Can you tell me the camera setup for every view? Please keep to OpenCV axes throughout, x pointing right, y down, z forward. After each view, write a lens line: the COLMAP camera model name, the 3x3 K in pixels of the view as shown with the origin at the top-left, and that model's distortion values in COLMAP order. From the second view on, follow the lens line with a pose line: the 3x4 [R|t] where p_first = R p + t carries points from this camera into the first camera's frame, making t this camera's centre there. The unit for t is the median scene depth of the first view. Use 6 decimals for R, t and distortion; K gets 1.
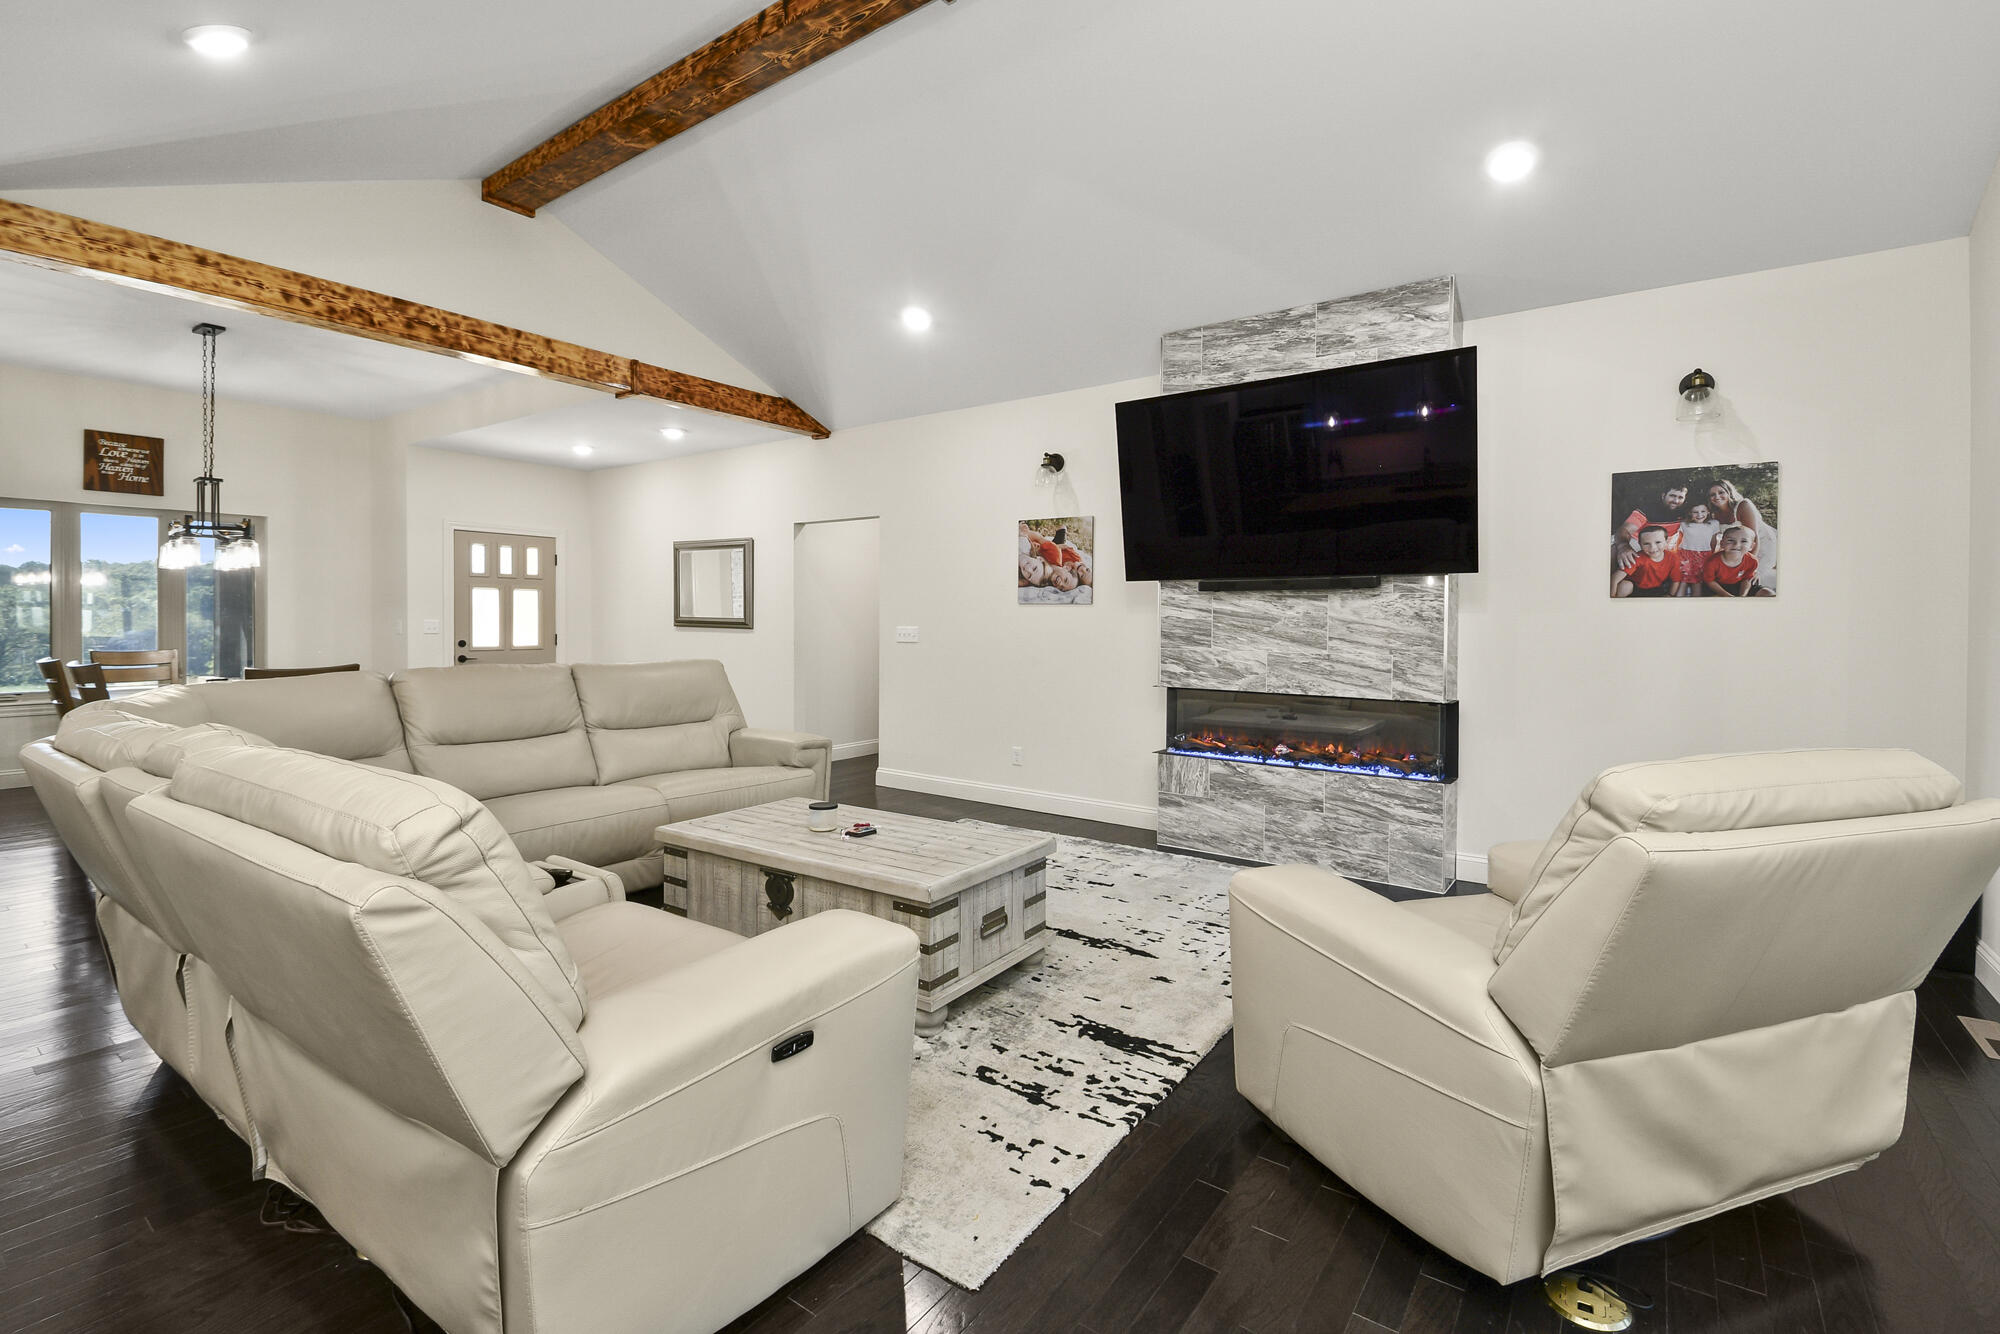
lens RADIAL K [[868.9, 0, 1007.7], [0, 868.9, 623.9], [0, 0, 1]] dist [0.015826, -0.017842]
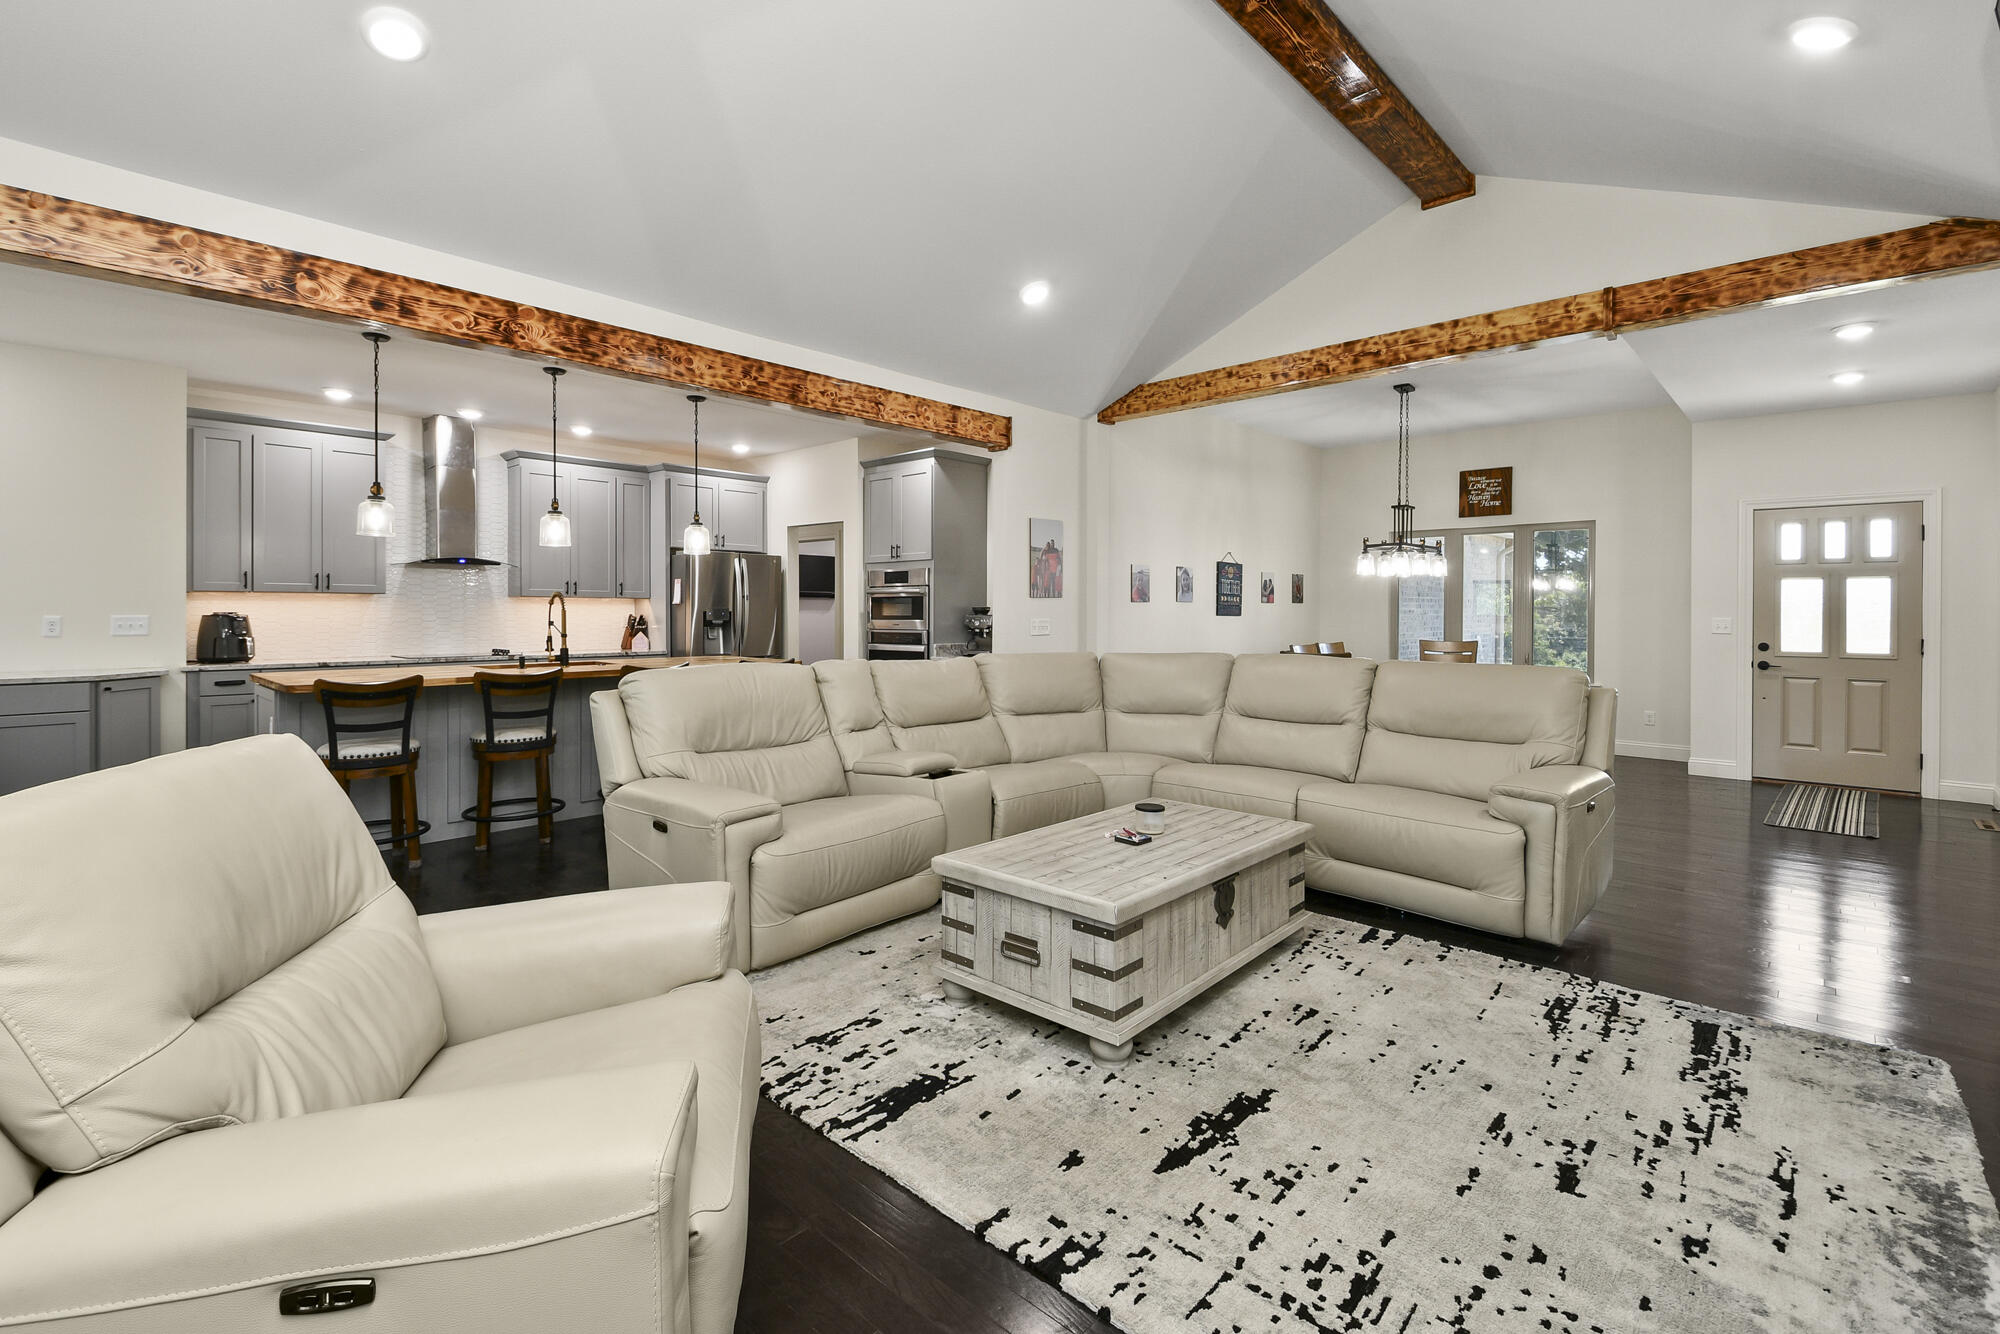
lens RADIAL K [[899.3, 0, 974.2], [0, 899.3, 614.6], [0, 0, 1]] dist [0.024576, -0.021361]
pose [[-0.142382, -0.001541, -0.989811, 0.667773], [-0.008977, 0.999960, -0.000265, -0.001919], [0.989771, 0.008848, -0.142390, 0.789312]]
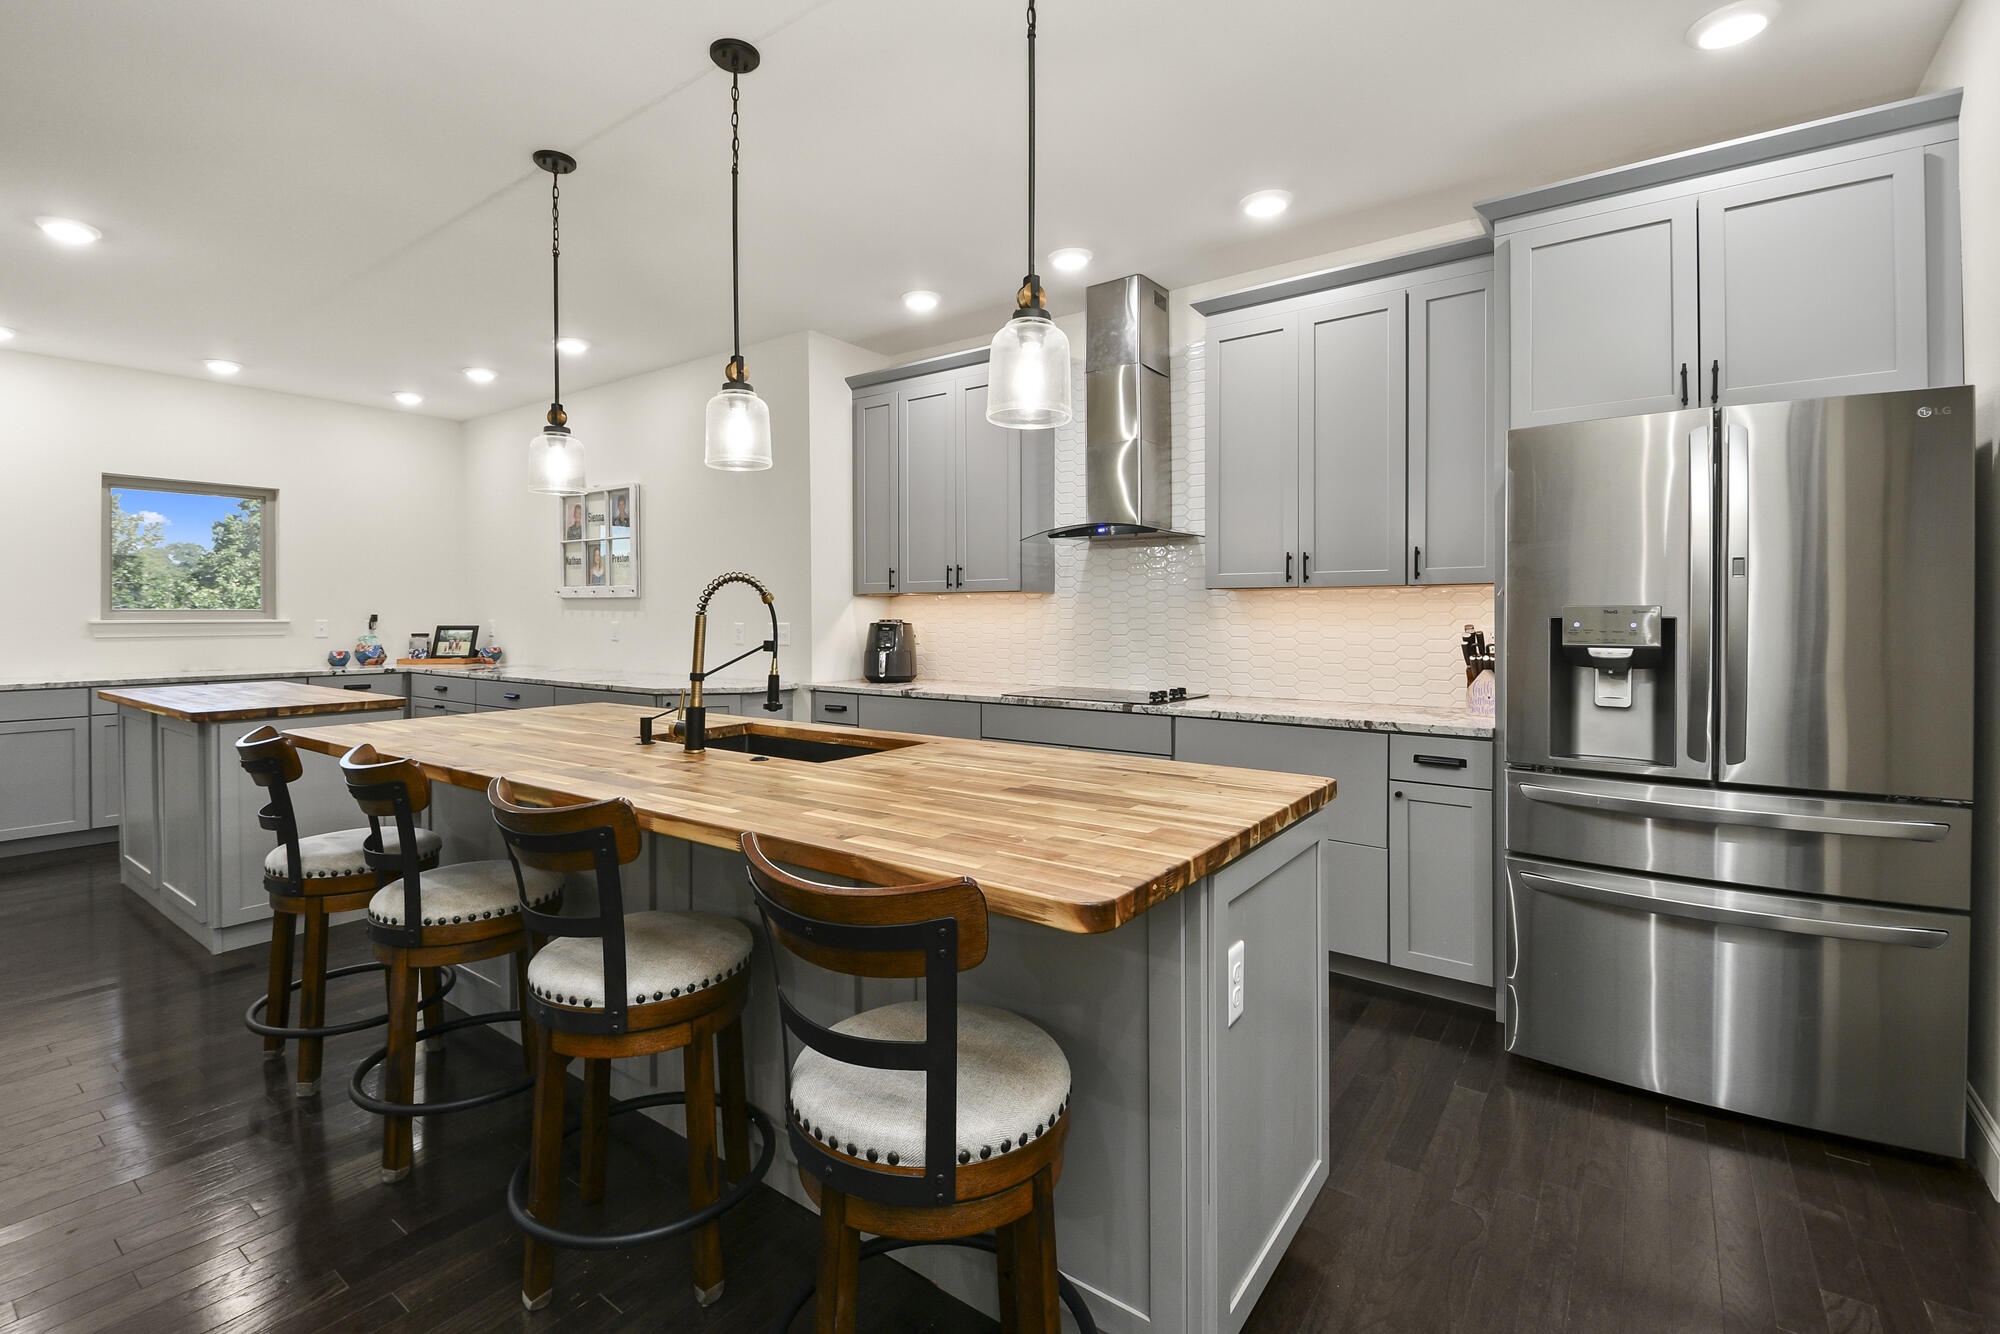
lens RADIAL K [[868.9, 0, 1007.7], [0, 868.9, 623.9], [0, 0, 1]] dist [0.015826, -0.017842]
pose [[-0.999878, -0.004050, 0.015110, -0.839086], [-0.003844, 0.999900, 0.013621, -0.006215], [-0.015163, 0.013562, -0.999793, 0.518273]]
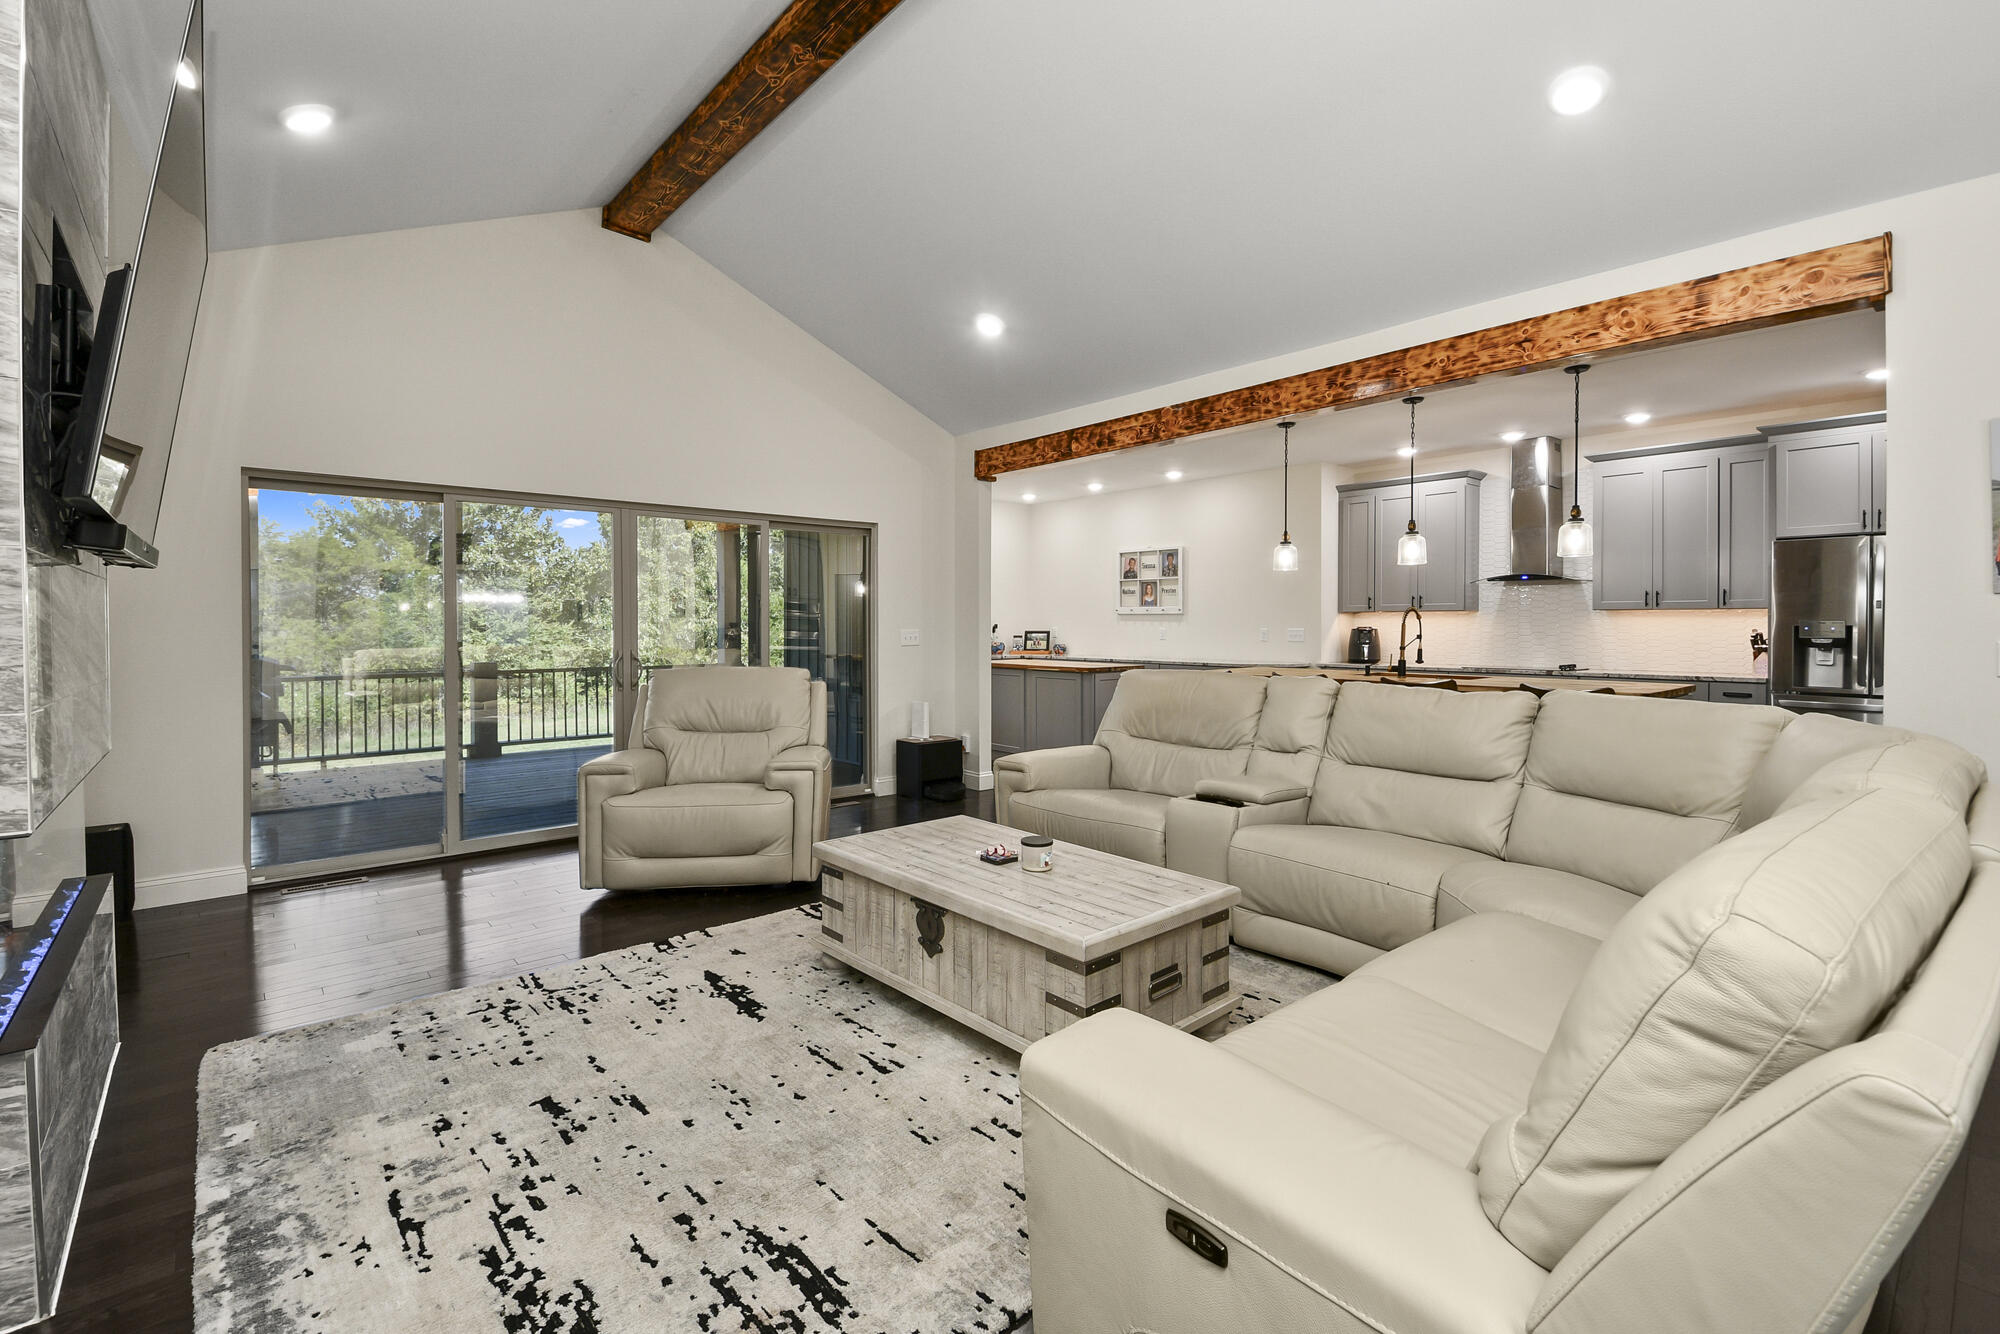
lens RADIAL K [[878.5, 0, 996.2], [0, 878.5, 646.8], [0, 0, 1]] dist [0.020441, -0.028556]
pose [[-0.971936, -0.008541, 0.235092, -0.309390], [-0.001482, 0.999543, 0.030185, -0.009327], [-0.235242, 0.028990, -0.971504, 1.541920]]
